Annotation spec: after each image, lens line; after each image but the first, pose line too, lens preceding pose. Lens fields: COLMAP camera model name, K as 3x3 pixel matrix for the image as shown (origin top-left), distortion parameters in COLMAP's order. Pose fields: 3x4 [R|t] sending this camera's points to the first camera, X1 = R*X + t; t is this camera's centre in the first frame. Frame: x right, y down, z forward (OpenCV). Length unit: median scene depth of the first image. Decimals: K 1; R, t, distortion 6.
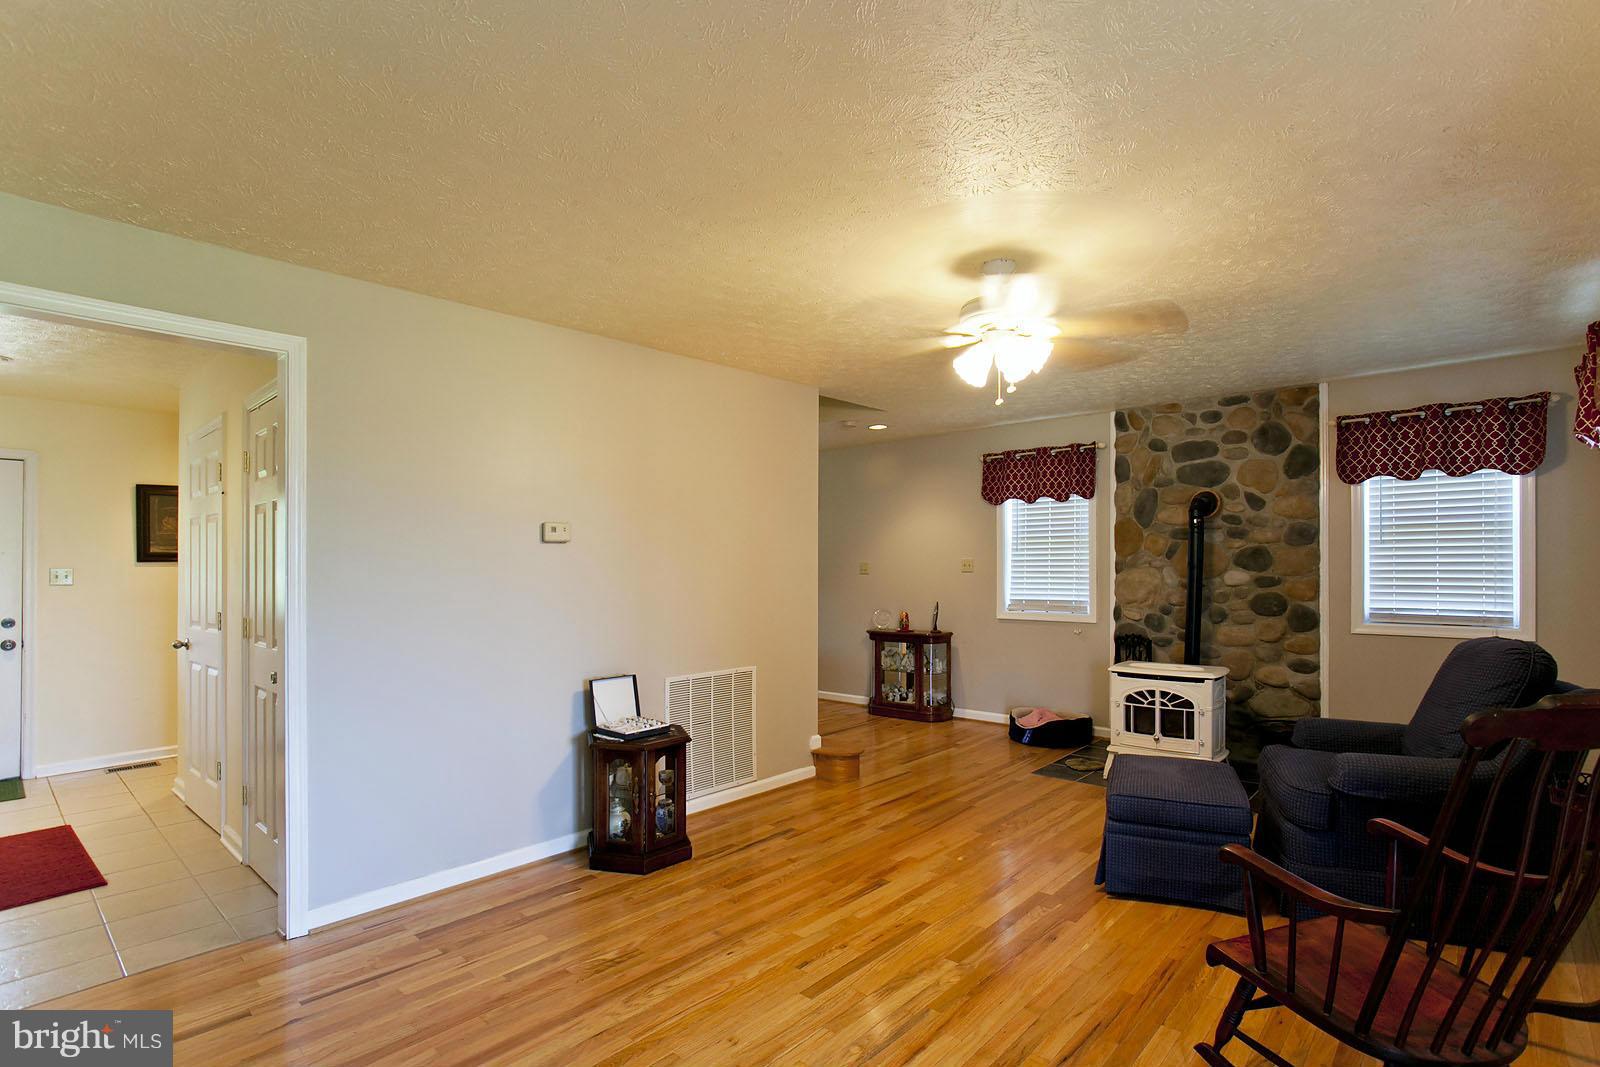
lens RADIAL K [[792.3, 0, 804.3], [0, 792.3, 551.9], [0, 0, 1]] dist [-0.063994, 0.038015]
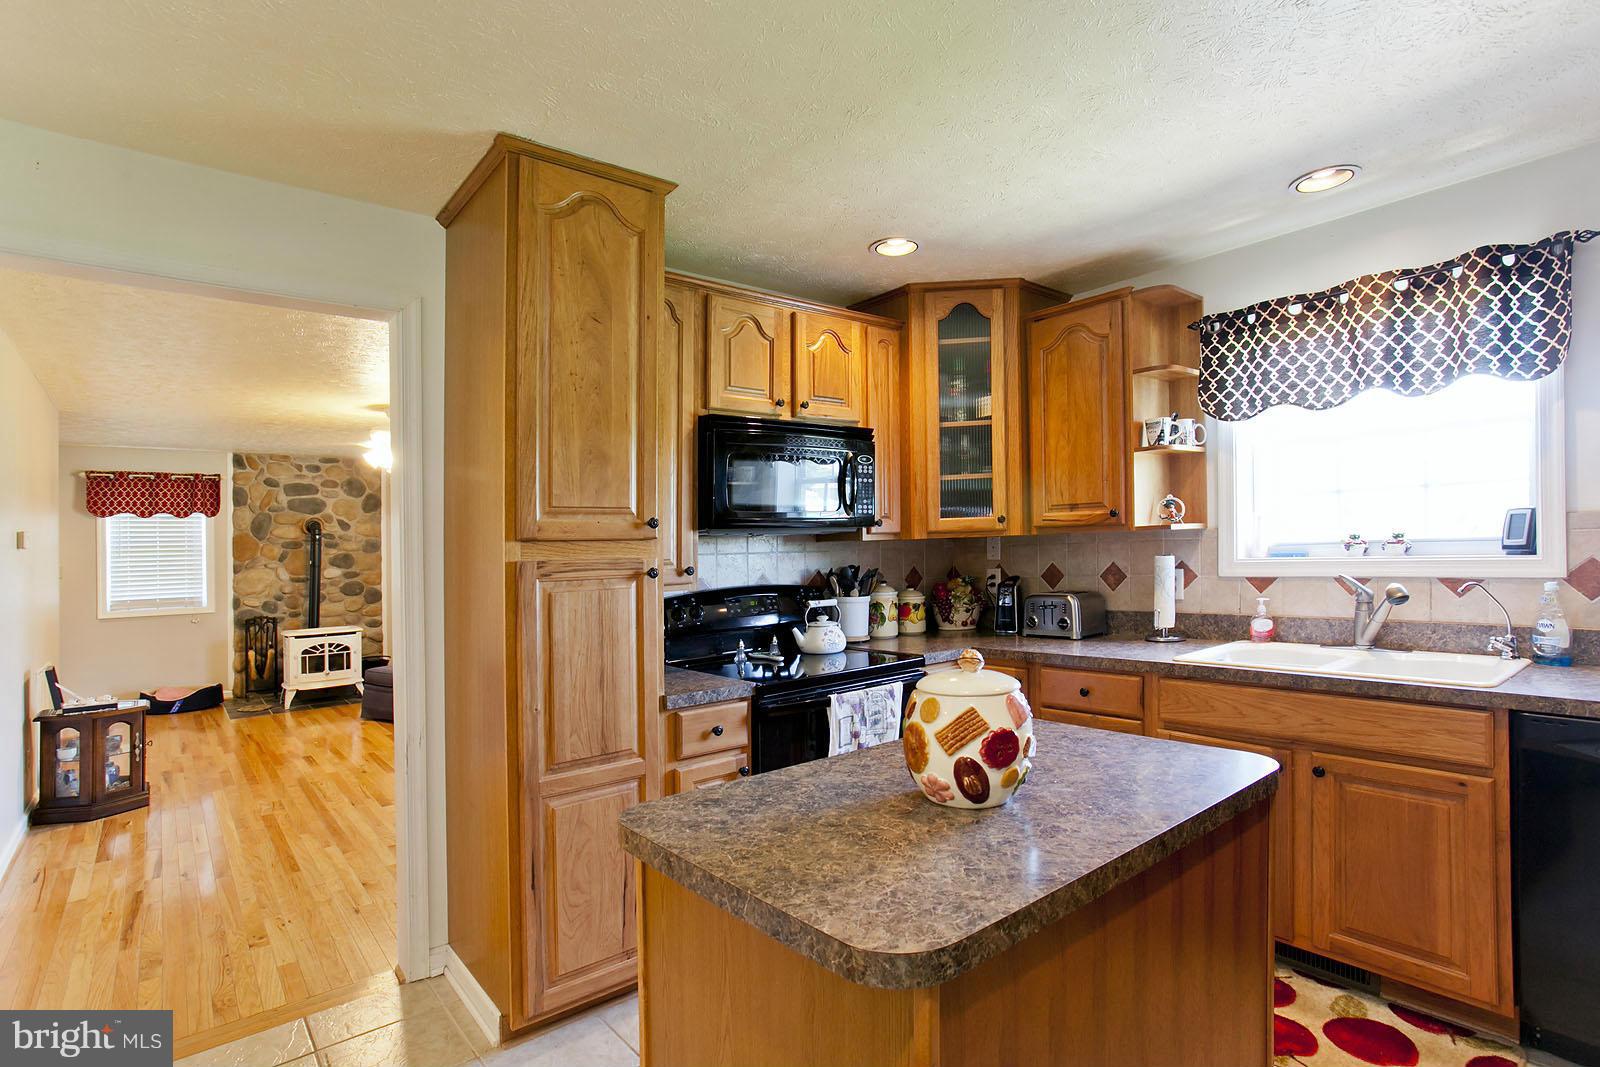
lens RADIAL K [[780.0, 0, 838.4], [0, 780.0, 567.6], [0, 0, 1]] dist [-0.021608, 0.016735]
pose [[0.091492, -0.017717, 0.995648, -0.958143], [0.016736, 0.999728, 0.016251, 0.014412], [-0.995665, 0.015177, 0.091763, -0.173351]]
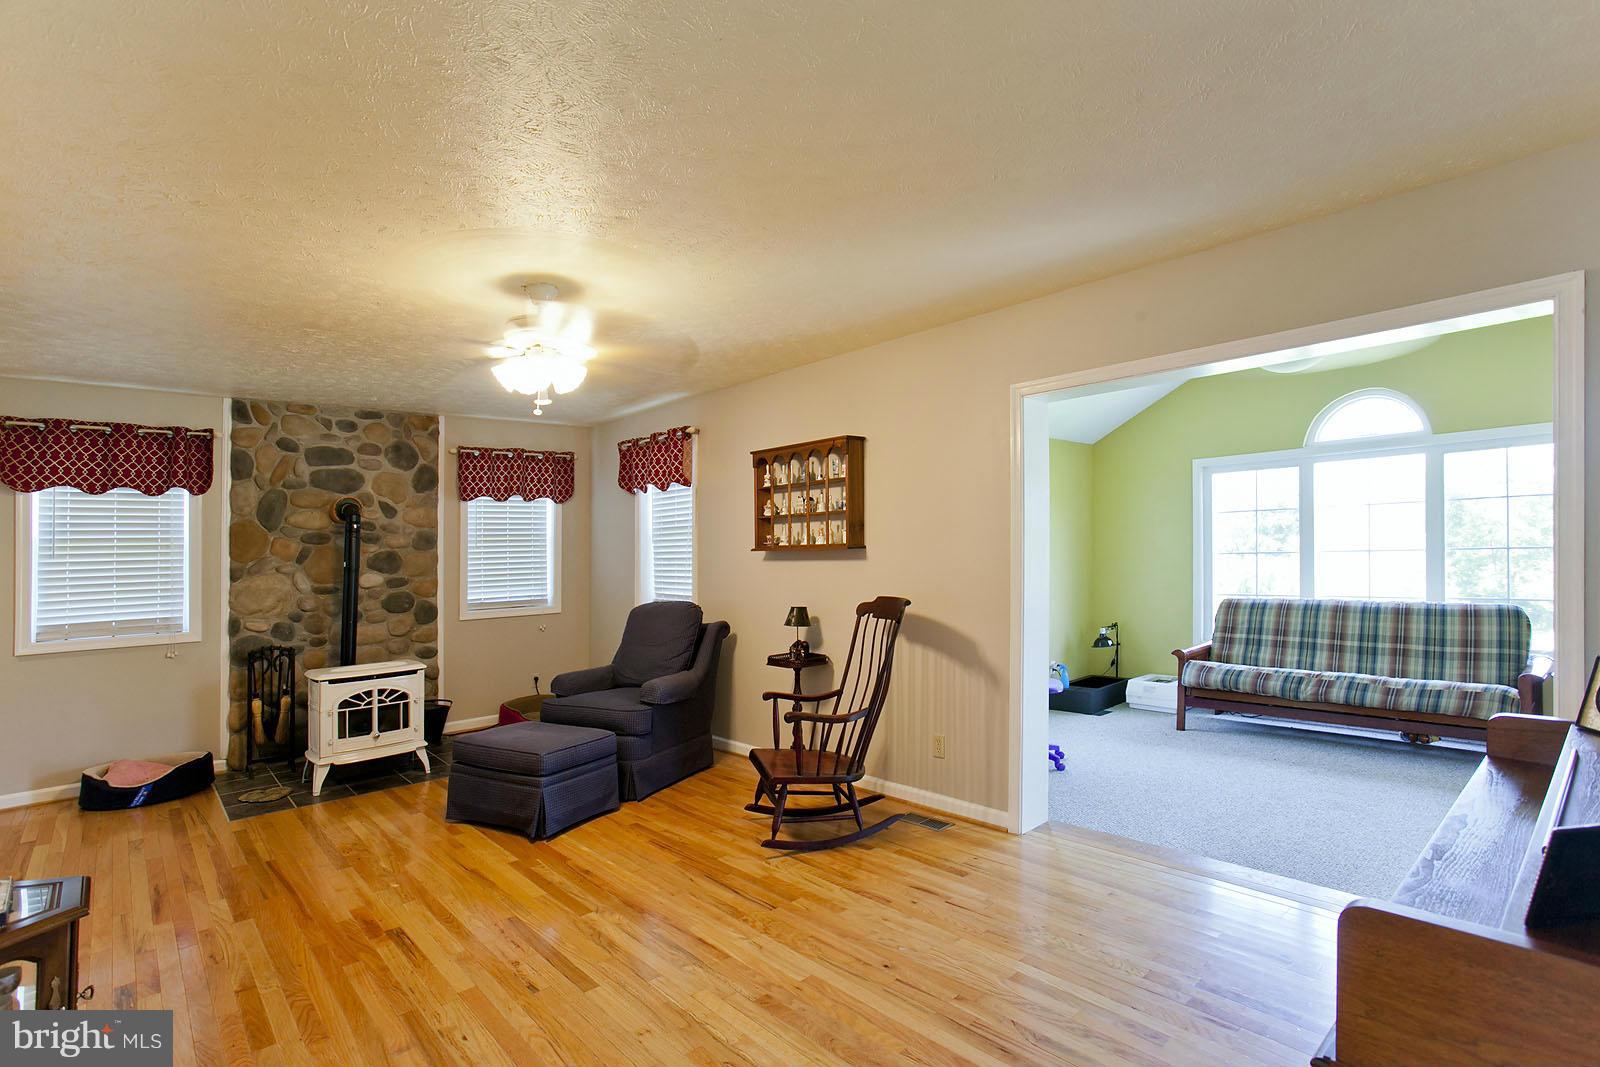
lens RADIAL K [[785.4, 0, 813.1], [0, 785.4, 557.5], [0, 0, 1]] dist [-0.040014, 0.027082]
pose [[0.078653, -0.000128, 0.996902, -0.487430], [0.018085, 0.999836, -0.001298, 0.014951], [-0.996738, 0.018131, 0.078642, 0.322754]]
